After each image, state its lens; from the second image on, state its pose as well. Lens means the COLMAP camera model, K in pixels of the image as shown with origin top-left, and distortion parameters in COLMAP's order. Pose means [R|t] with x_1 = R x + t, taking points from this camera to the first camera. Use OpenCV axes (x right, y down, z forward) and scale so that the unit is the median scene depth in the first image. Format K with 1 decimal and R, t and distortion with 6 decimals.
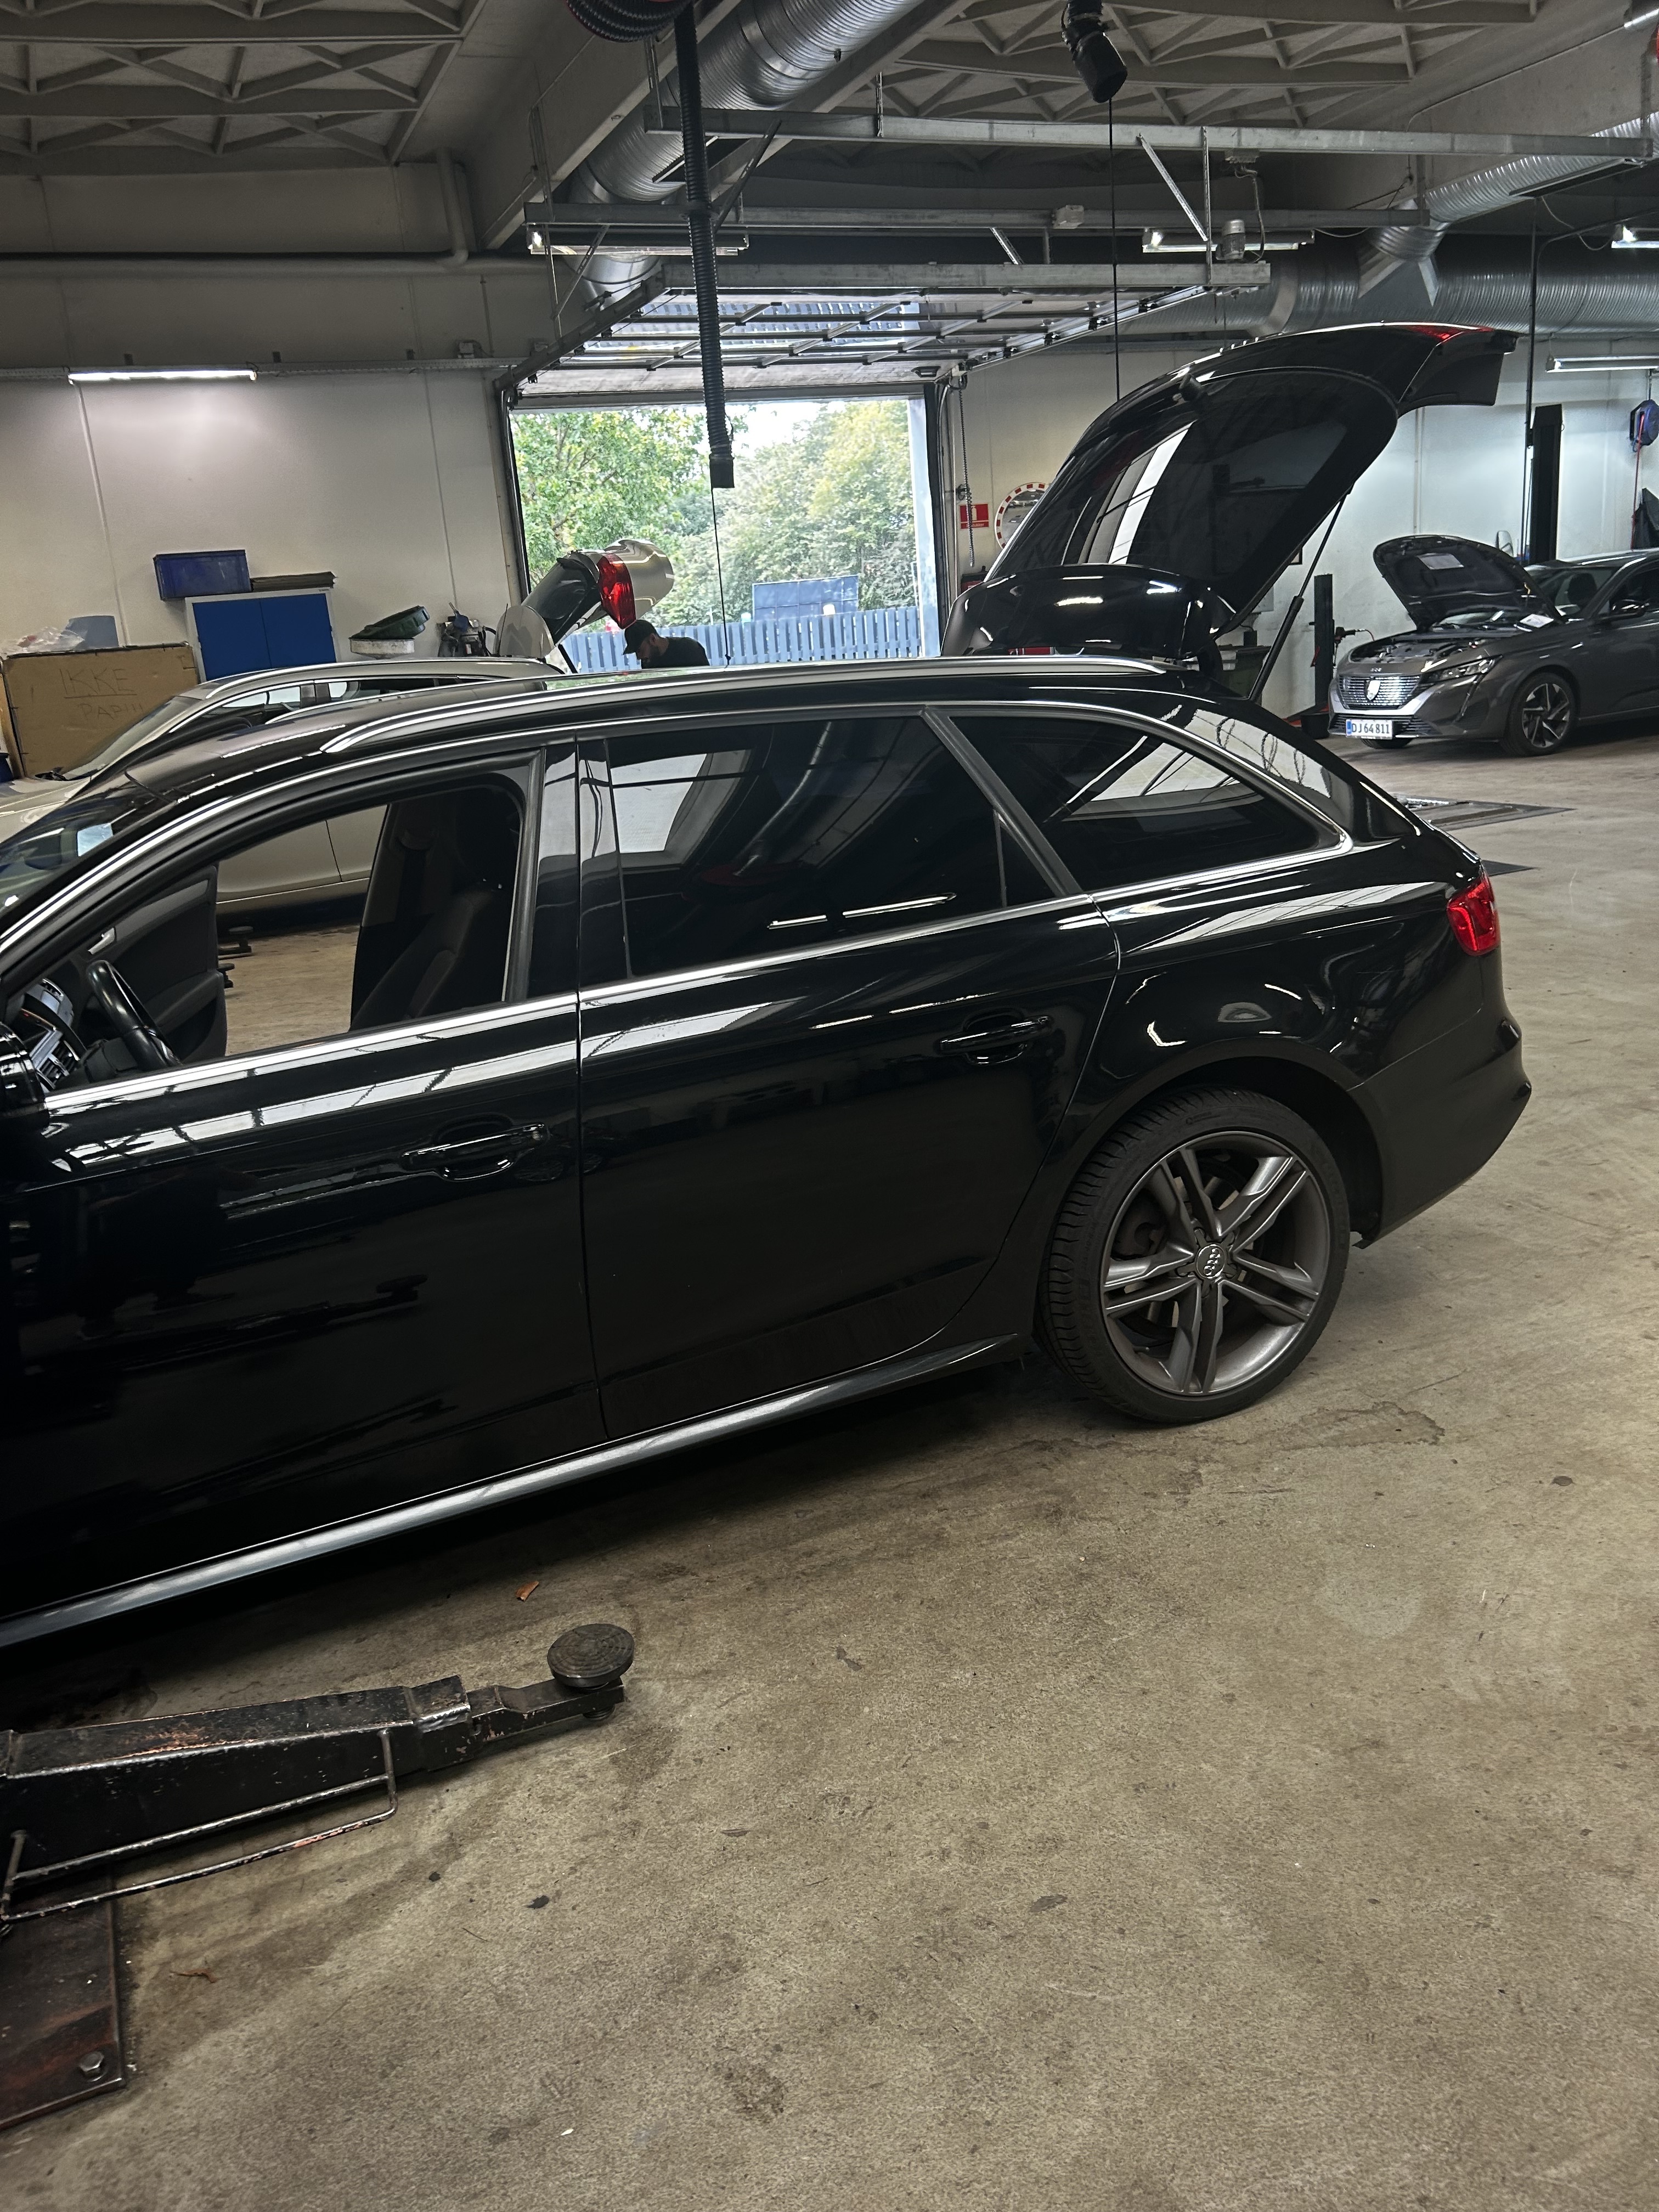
lens RADIAL K [[1681.0, 0, 829.5], [0, 1681.0, 1106.0], [0, 0, 1]] dist [-0.008889, -0.012196]
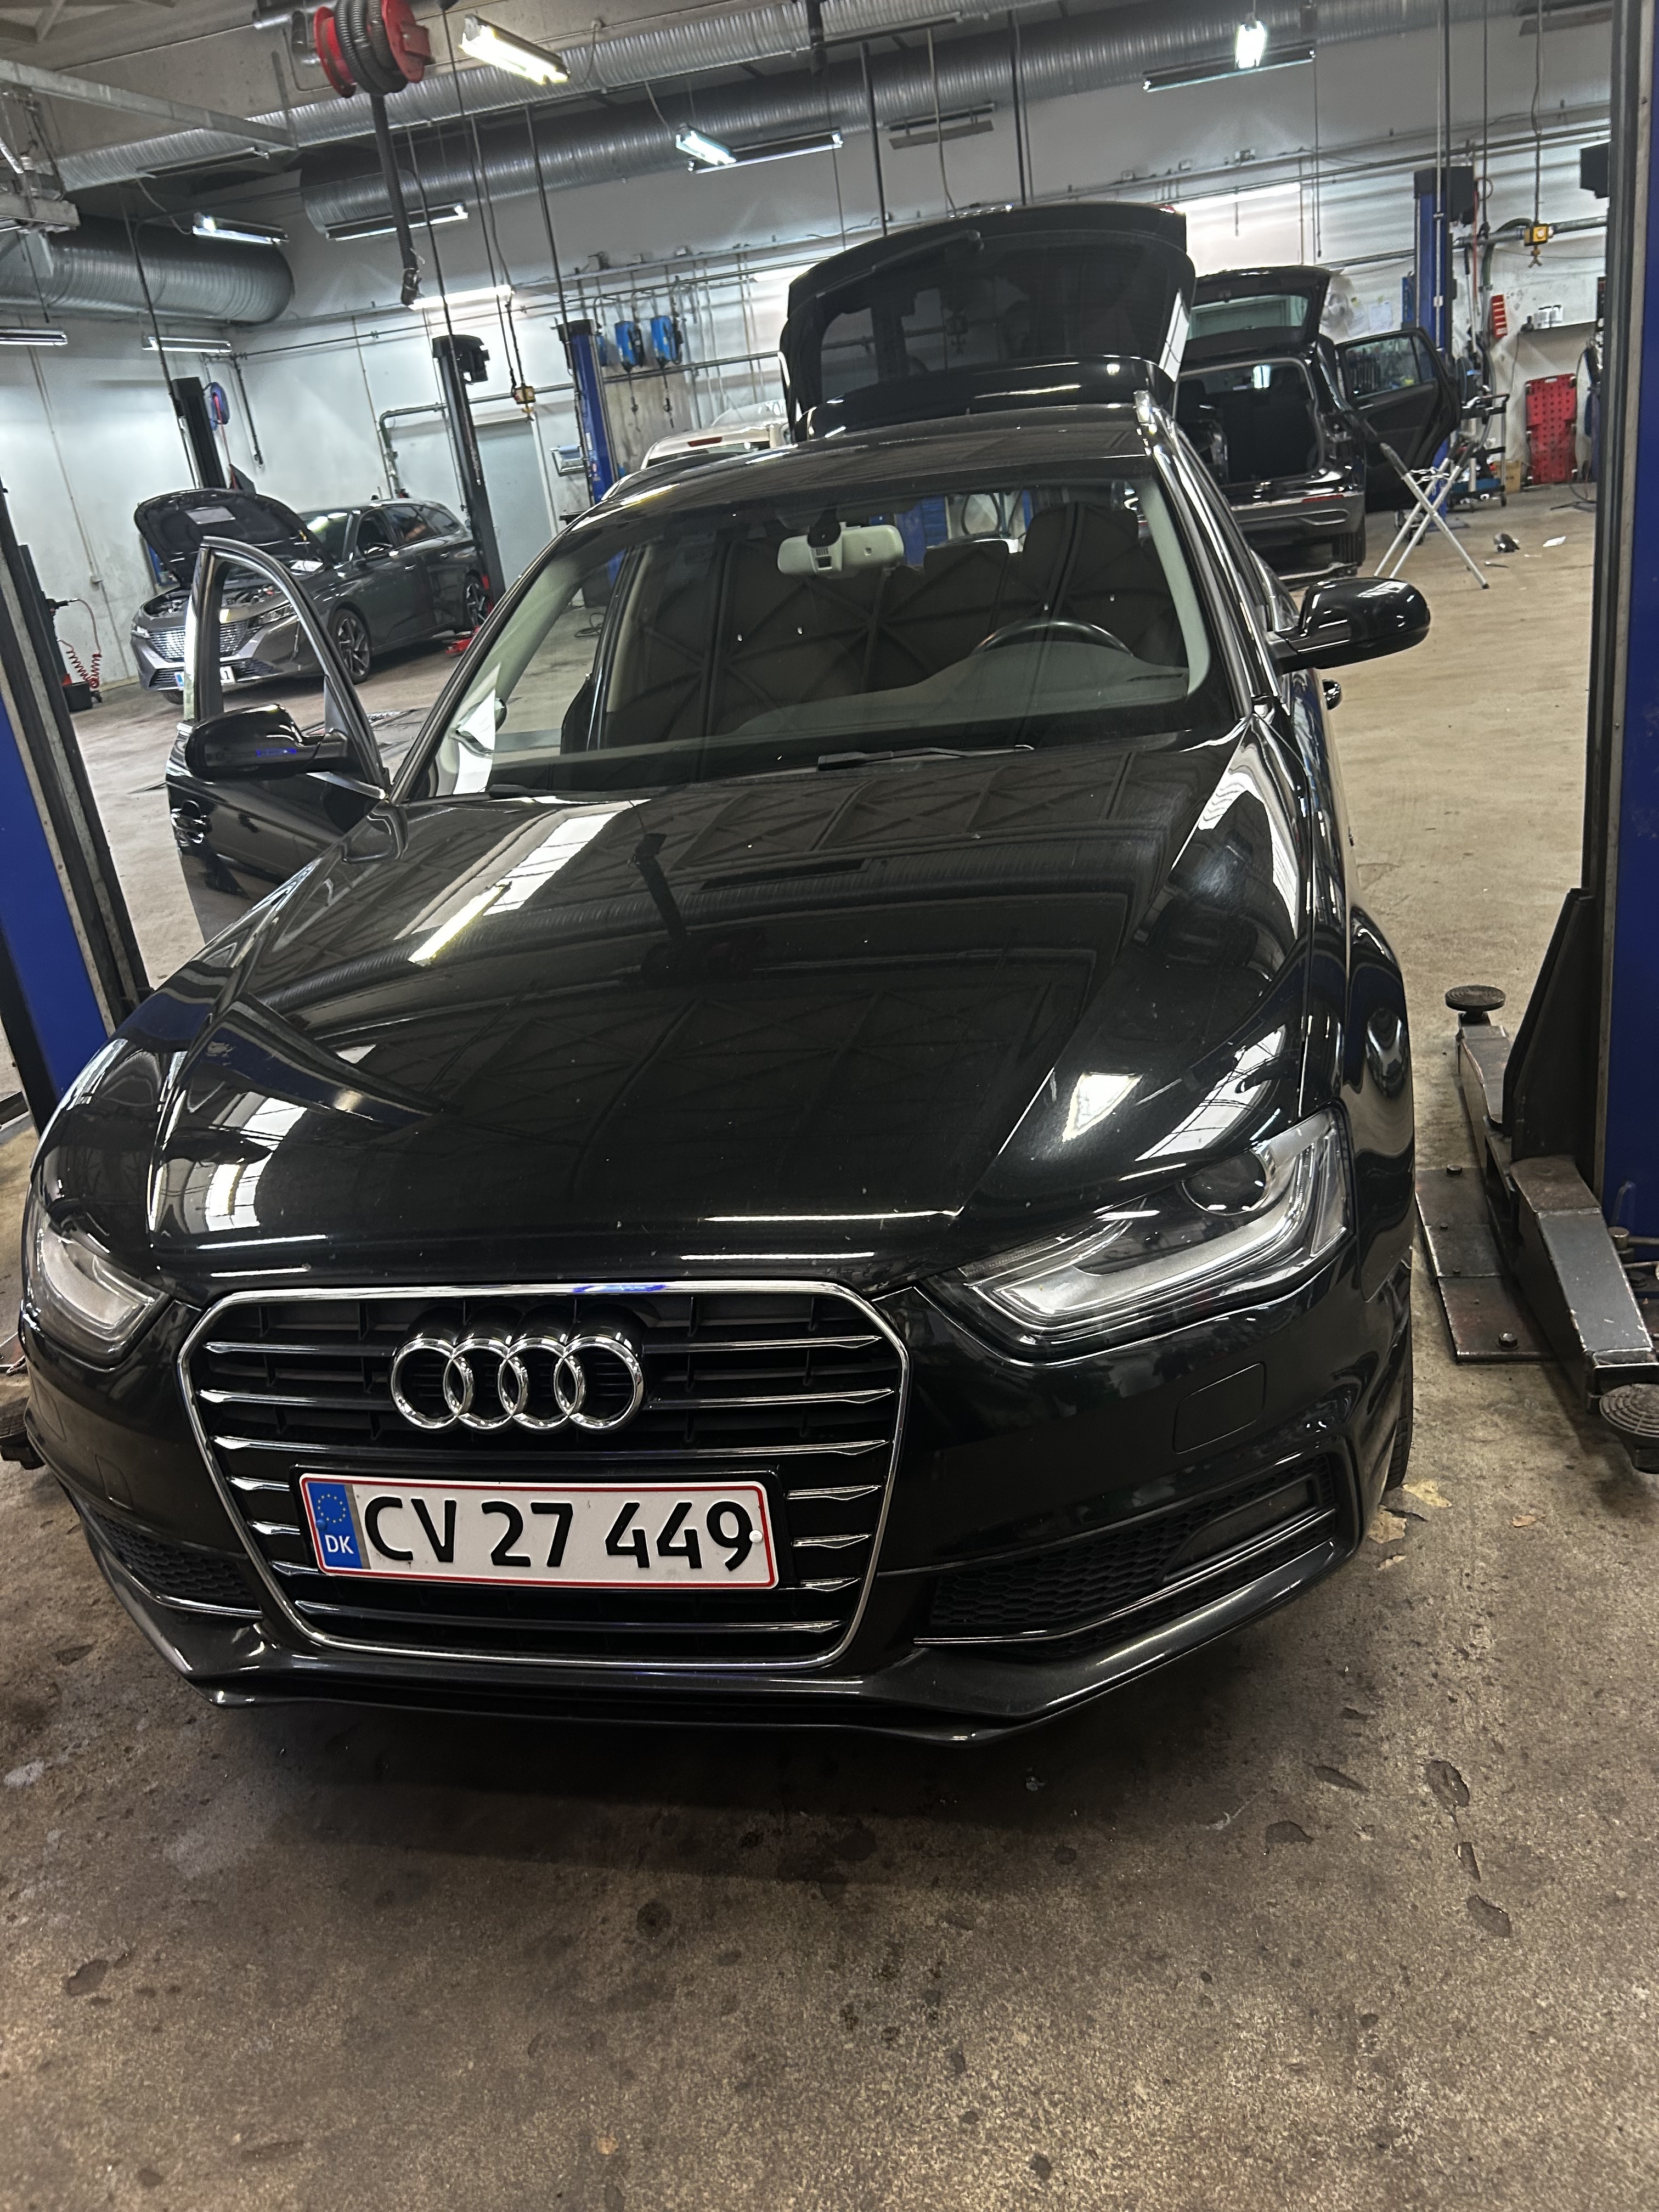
lens RADIAL K [[1681.0, 0, 829.5], [0, 1681.0, 1106.0], [0, 0, 1]] dist [-0.008889, -0.012196]
pose [[0.592797, -0.287733, 0.752198, -0.309686], [0.301818, 0.945301, 0.123741, 0.012075], [-0.746658, 0.153673, 0.647214, 0.090945]]
